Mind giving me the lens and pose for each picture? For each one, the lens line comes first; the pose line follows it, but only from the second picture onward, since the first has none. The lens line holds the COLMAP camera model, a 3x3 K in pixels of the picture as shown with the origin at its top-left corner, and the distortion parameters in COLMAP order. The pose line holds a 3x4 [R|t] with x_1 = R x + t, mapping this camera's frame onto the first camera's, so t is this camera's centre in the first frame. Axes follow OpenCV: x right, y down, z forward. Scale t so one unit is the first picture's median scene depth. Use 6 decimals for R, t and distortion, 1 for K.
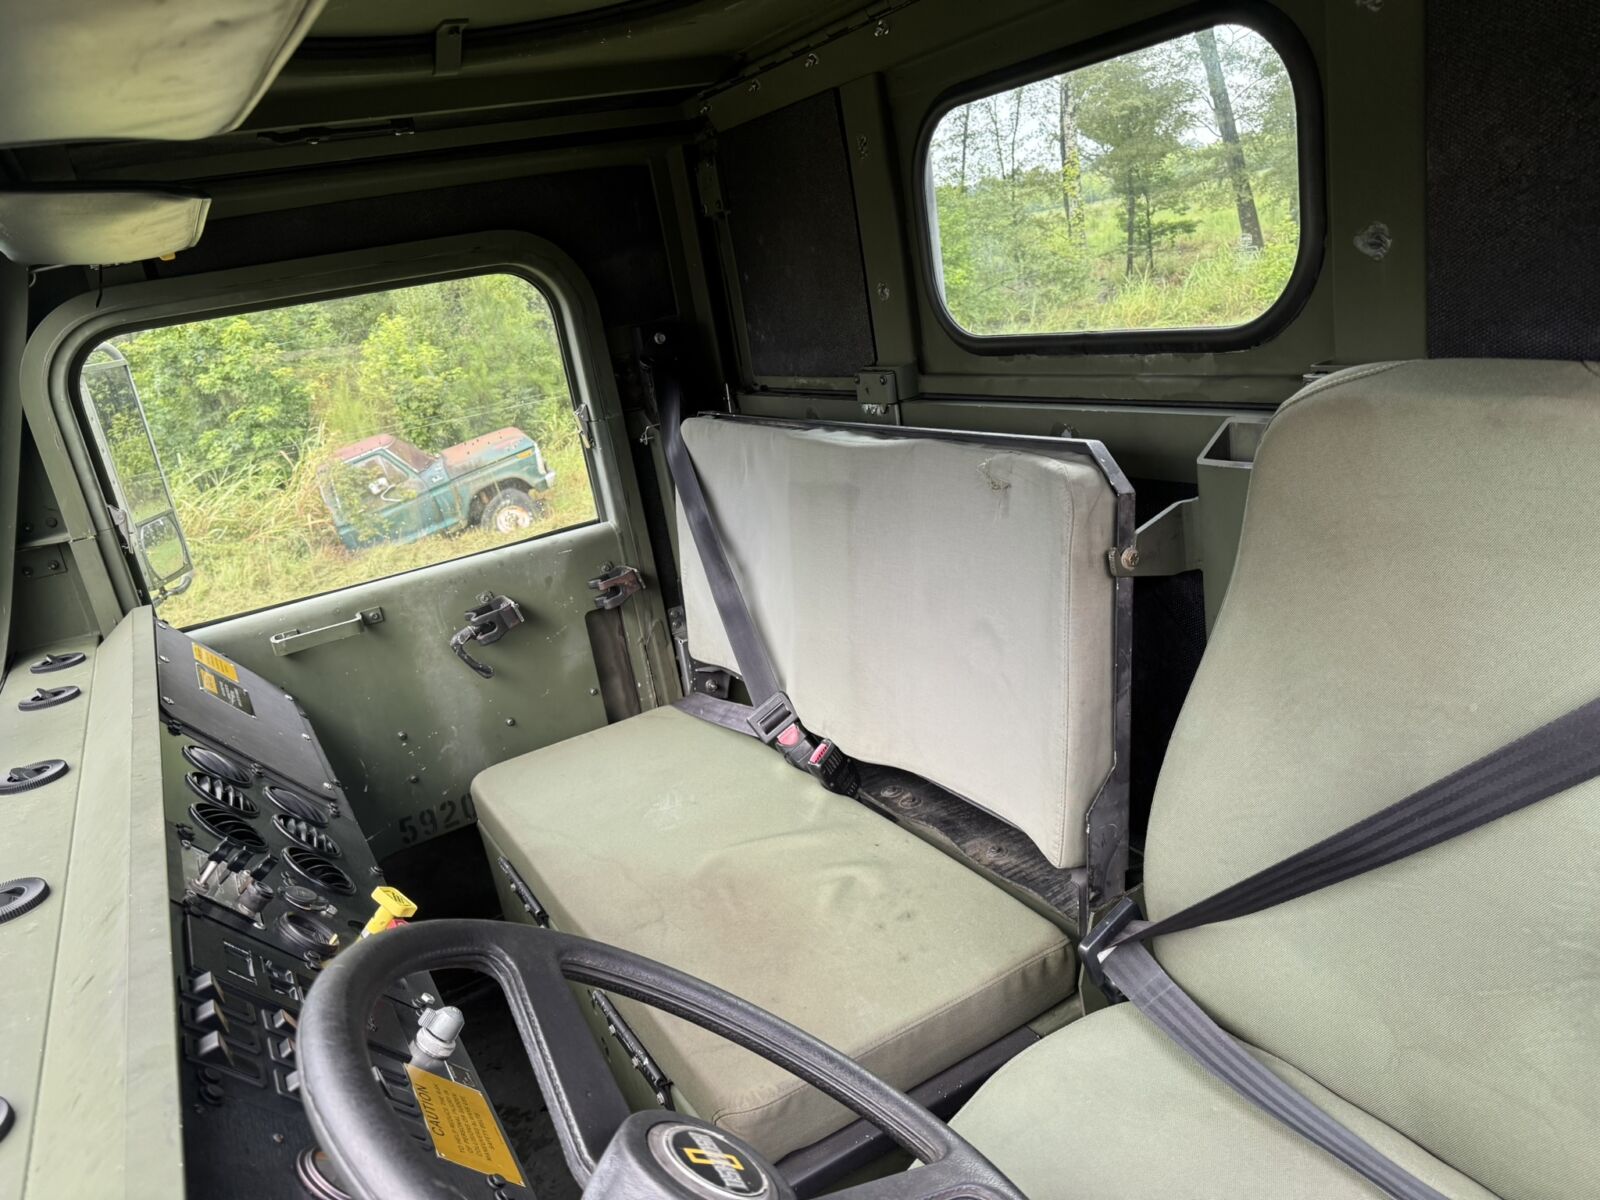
lens RADIAL K [[1106.6, 0, 800.0], [0, 1106.6, 600.0], [0, 0, 1]] dist [0.006753, 0.003791]
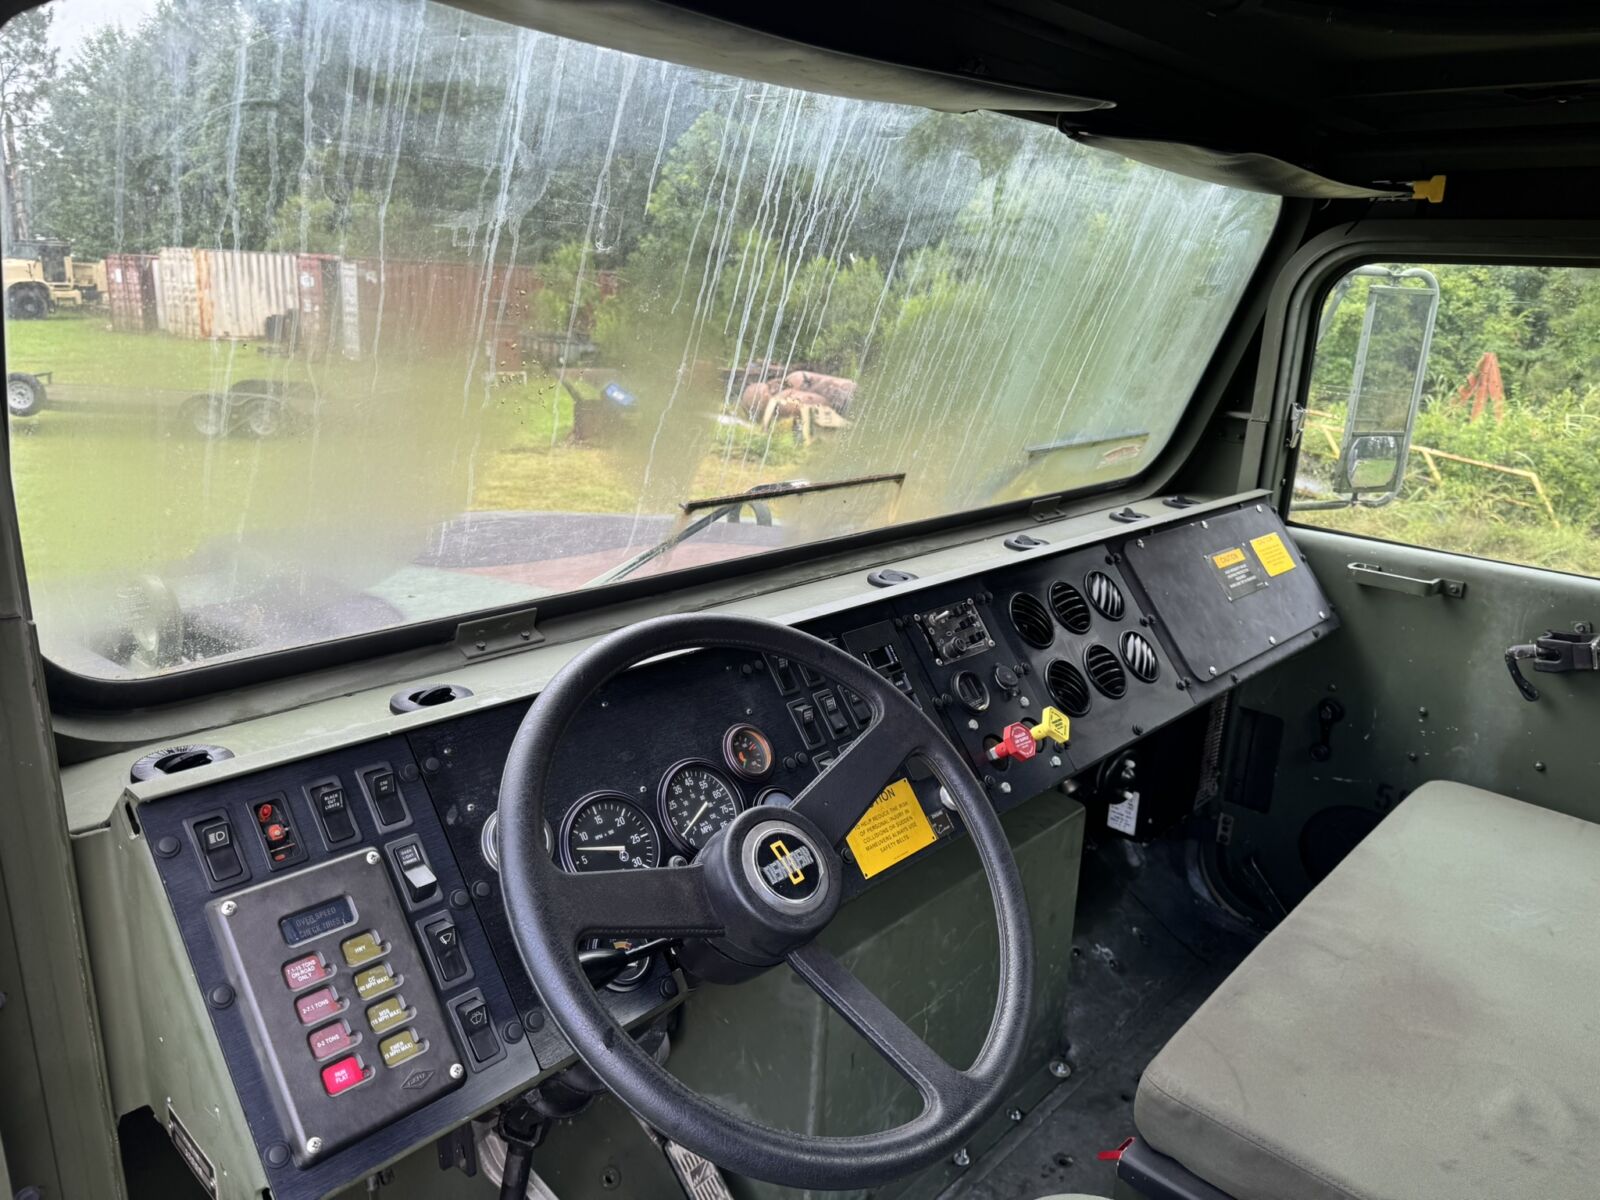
lens RADIAL K [[1106.6, 0, 800.0], [0, 1106.6, 600.0], [0, 0, 1]] dist [0.006753, 0.003791]
pose [[0.273711, 0.427597, -0.861535, 0.300154], [-0.362994, 0.875424, 0.319167, -0.078700], [0.890684, 0.225373, 0.394829, 0.102841]]
